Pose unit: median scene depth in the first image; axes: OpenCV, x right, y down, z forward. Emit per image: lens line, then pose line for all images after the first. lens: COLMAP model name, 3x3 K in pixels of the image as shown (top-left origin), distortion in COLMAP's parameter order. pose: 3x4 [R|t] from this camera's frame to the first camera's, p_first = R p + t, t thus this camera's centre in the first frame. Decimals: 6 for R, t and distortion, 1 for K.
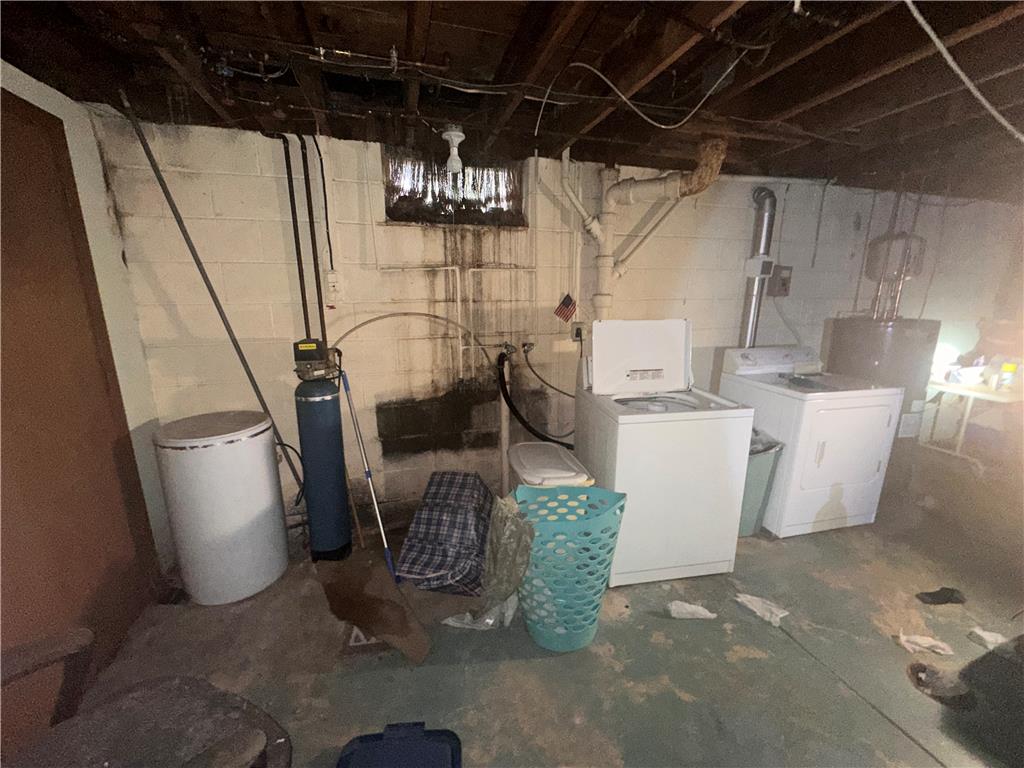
lens RADIAL K [[405.0, 0, 512.0], [0, 405.0, 384.0], [0, 0, 1]] dist [-0.008742, -0.000182]
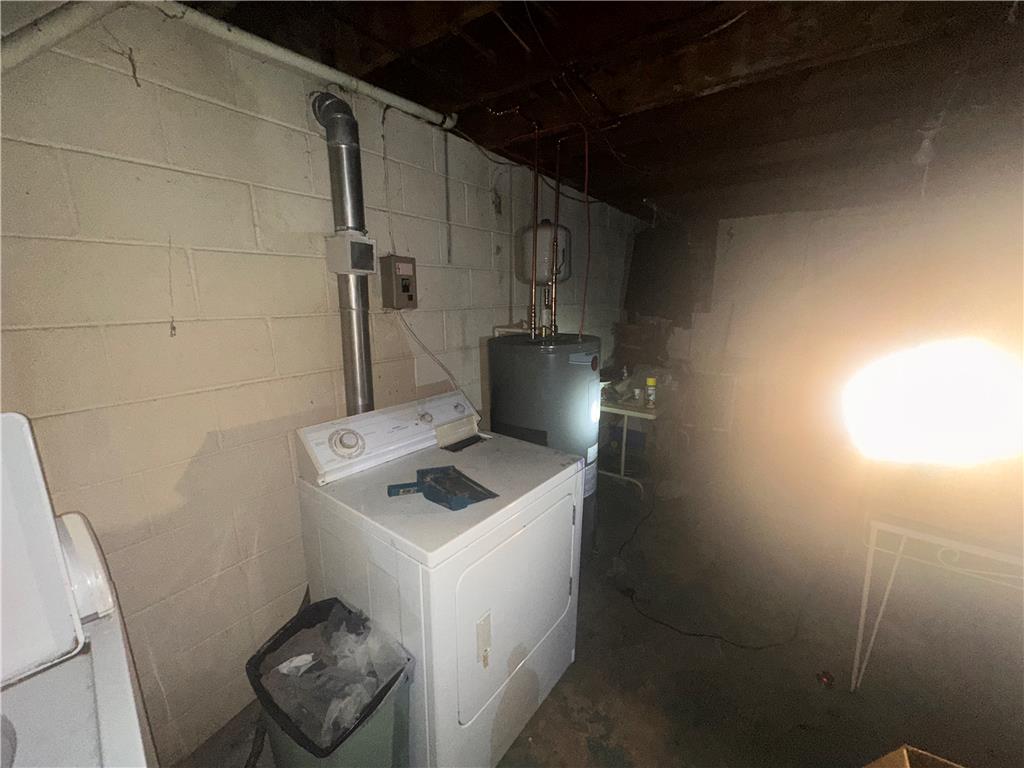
lens RADIAL K [[405.0, 0, 512.0], [0, 405.0, 384.0], [0, 0, 1]] dist [-0.008742, -0.000182]
pose [[0.780648, -0.130844, 0.611121, 0.424630], [0.135232, 0.990037, 0.039226, -0.114438], [-0.610165, 0.052021, 0.790565, 0.460572]]
